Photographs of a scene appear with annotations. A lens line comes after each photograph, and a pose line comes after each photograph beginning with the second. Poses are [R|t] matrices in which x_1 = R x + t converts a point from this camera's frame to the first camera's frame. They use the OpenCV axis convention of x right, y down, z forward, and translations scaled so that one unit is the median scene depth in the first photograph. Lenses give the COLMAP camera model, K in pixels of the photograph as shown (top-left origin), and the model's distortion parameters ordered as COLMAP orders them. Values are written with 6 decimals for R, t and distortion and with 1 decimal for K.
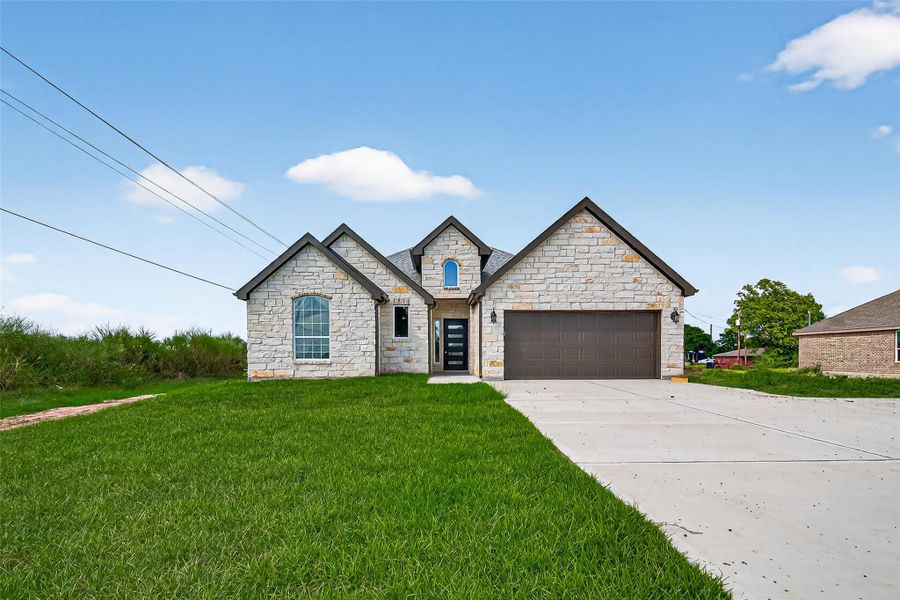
lens RADIAL K [[440.4, 0, 449.3], [0, 440.4, 363.9], [0, 0, 1]] dist [0.011639, -0.000017]
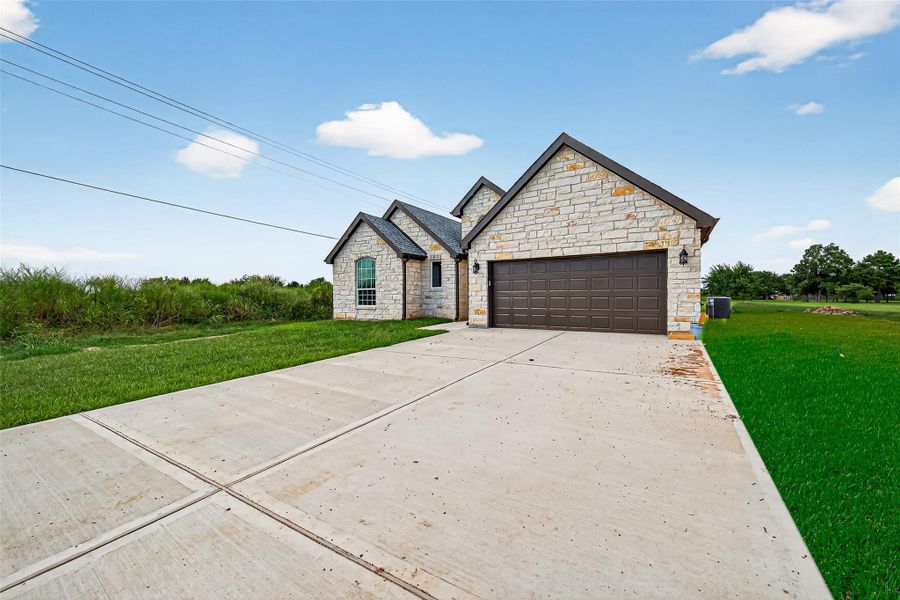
lens RADIAL K [[358.4, 0, 447.2], [0, 358.4, 299.9], [0, 0, 1]] dist [0.010928, -0.002659]
pose [[0.832015, 0.001651, -0.554750, 0.501250], [-0.005399, 0.999972, -0.005120, -0.024020], [0.554726, 0.007255, 0.832001, 0.233587]]
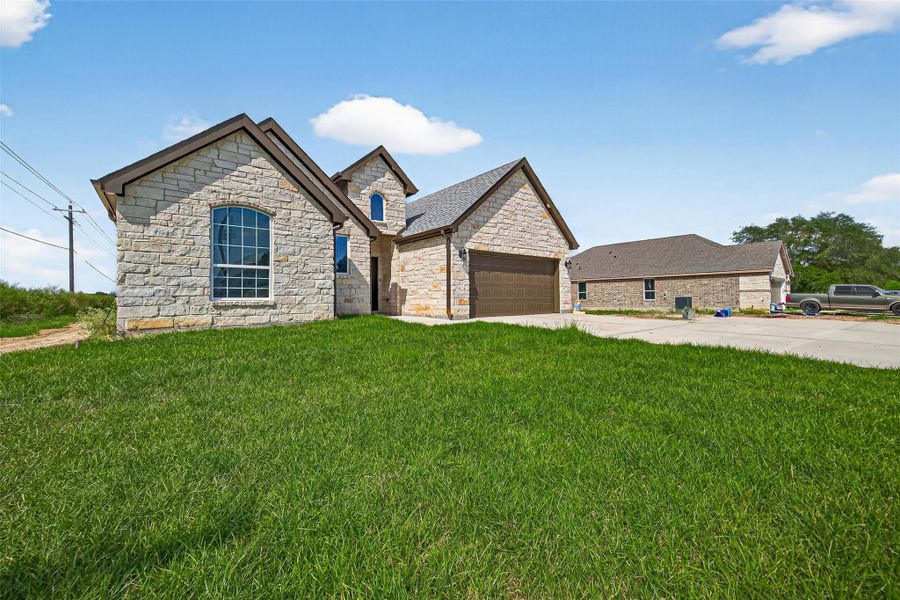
lens RADIAL K [[358.4, 0, 444.6], [0, 358.4, 295.0], [0, 0, 1]] dist [0.010928, -0.002659]
pose [[0.798462, 0.002250, 0.602042, -0.400788], [0.015600, 0.999580, -0.024425, 0.002210], [-0.601844, 0.028895, 0.798091, 0.369302]]
